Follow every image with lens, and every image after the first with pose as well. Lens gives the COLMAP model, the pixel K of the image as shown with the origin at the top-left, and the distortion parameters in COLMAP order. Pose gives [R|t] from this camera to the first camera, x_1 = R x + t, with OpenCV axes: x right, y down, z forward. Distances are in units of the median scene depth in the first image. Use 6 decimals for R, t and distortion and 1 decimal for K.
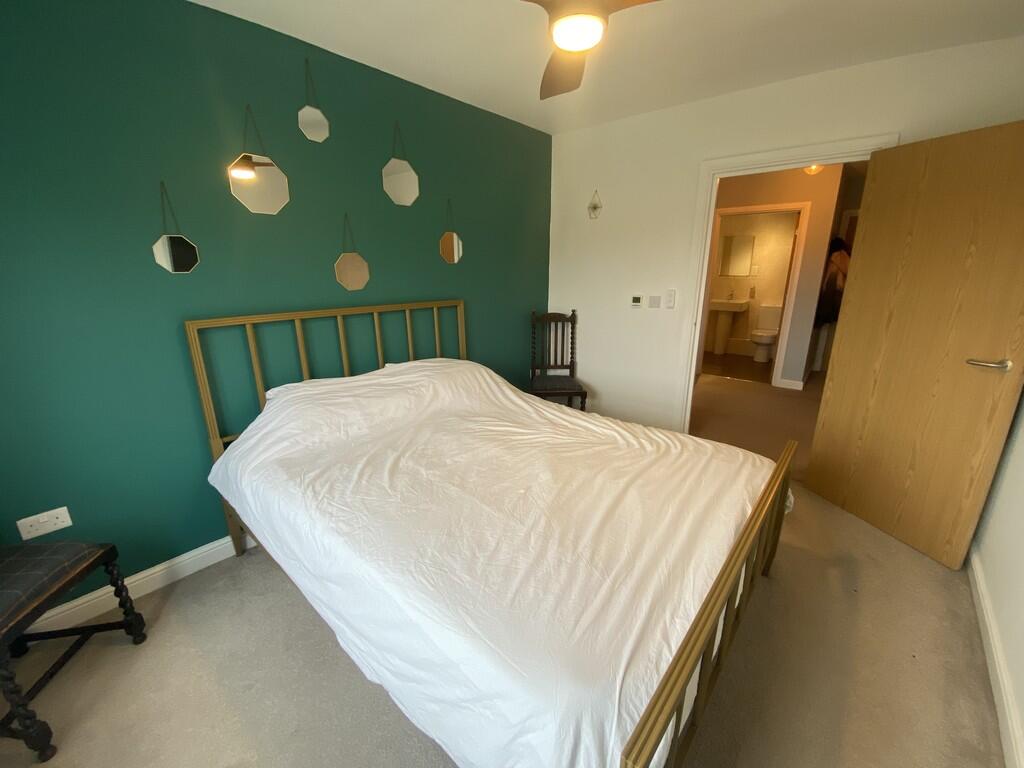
lens RADIAL K [[412.9, 0, 510.2], [0, 412.9, 384.3], [0, 0, 1]] dist [0.027855, -0.025431]
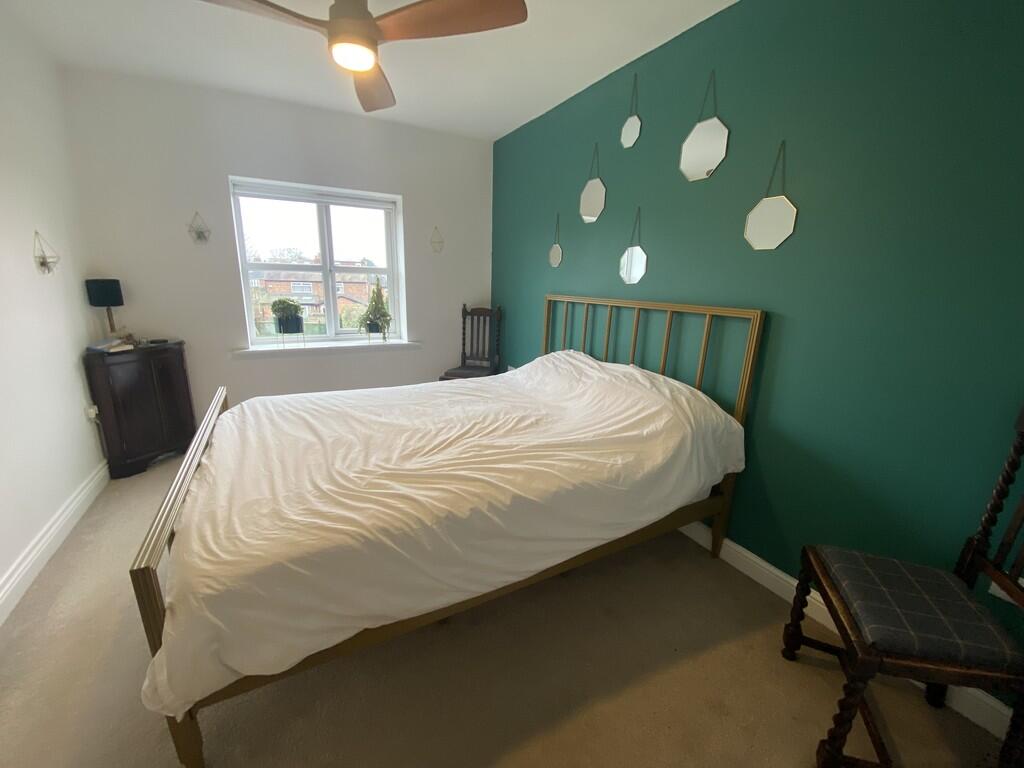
lens RADIAL K [[412.9, 0, 510.2], [0, 412.9, 384.3], [0, 0, 1]] dist [0.027855, -0.025431]
pose [[-0.355750, 0.228625, -0.906186, 0.977629], [-0.282541, 0.897936, 0.337463, -0.368807], [0.890850, 0.376086, -0.254845, 1.520750]]
